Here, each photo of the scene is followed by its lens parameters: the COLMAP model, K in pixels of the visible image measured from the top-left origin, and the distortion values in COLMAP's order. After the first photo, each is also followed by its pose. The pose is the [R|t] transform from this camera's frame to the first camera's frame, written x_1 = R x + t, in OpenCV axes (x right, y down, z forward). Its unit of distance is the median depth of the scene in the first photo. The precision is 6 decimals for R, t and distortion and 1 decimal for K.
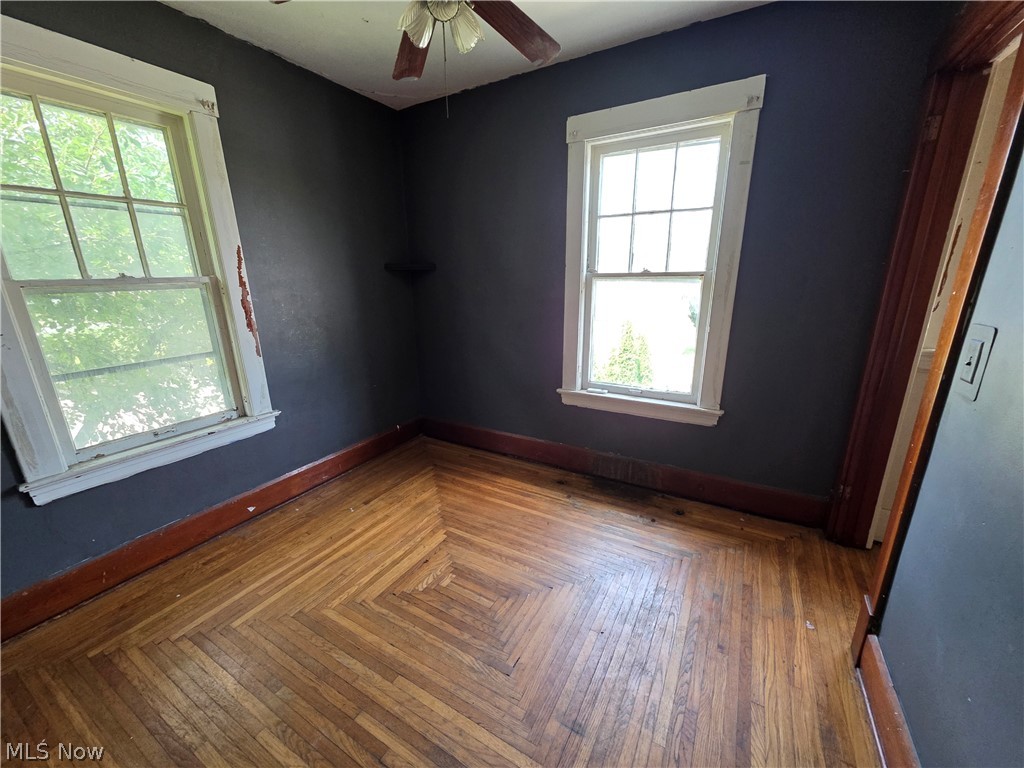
lens RADIAL K [[413.5, 0, 512.2], [0, 413.5, 386.2], [0, 0, 1]] dist [0.002530, 0.000069]
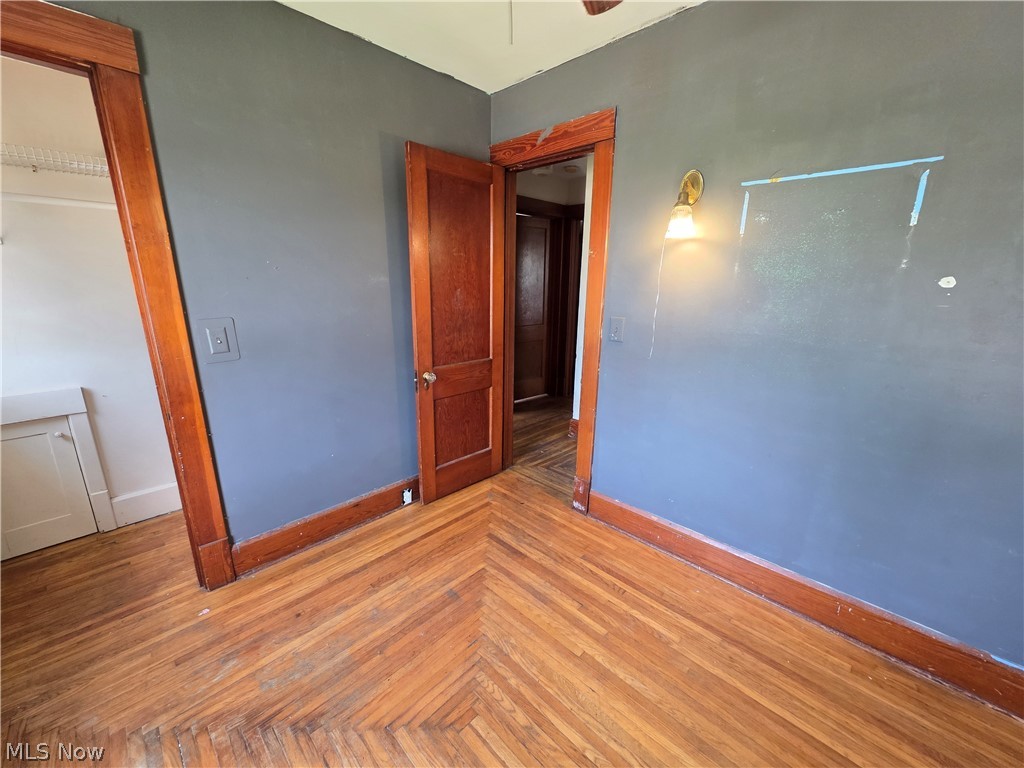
lens RADIAL K [[406.5, 0, 509.7], [0, 406.5, 384.6], [0, 0, 1]] dist [0.000505, 0.000005]
pose [[-0.966405, -0.064042, 0.248918, -0.271117], [0.068399, 0.869457, 0.489250, -0.394689], [-0.247756, 0.489839, -0.835867, 1.359528]]
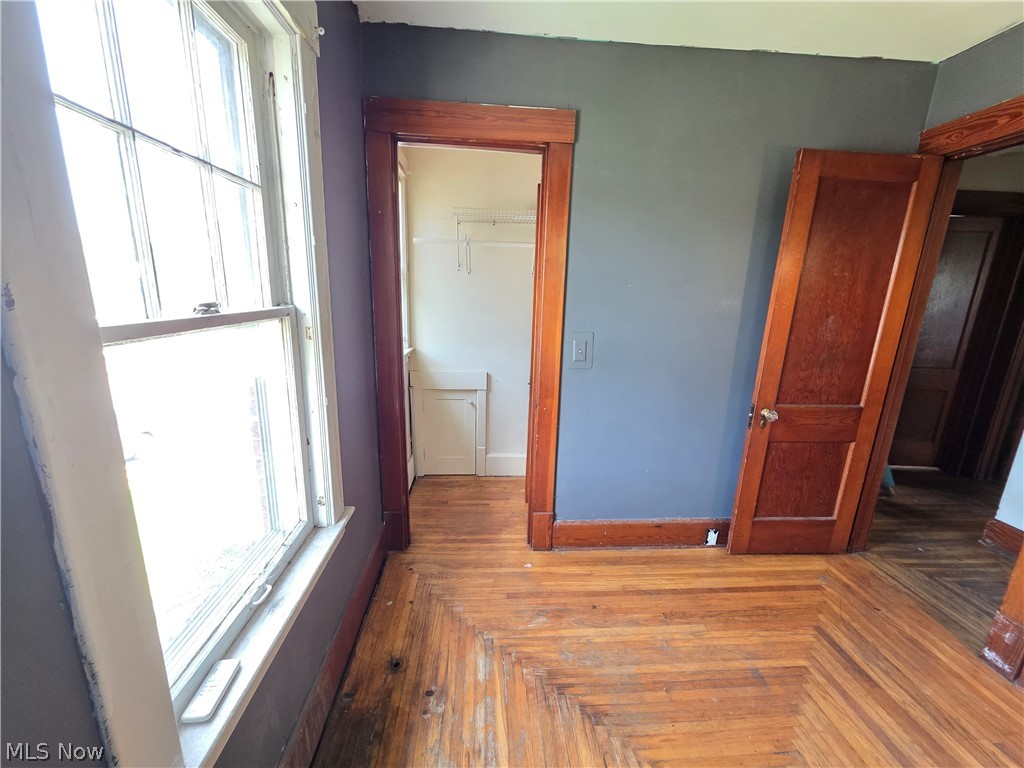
lens RADIAL K [[406.5, 0, 509.7], [0, 406.5, 384.6], [0, 0, 1]] dist [0.000505, 0.000005]
pose [[-0.548896, -0.191083, 0.813757, -0.200745], [0.204534, 0.913224, 0.352402, -0.420725], [-0.810481, 0.359873, -0.462182, 1.403328]]
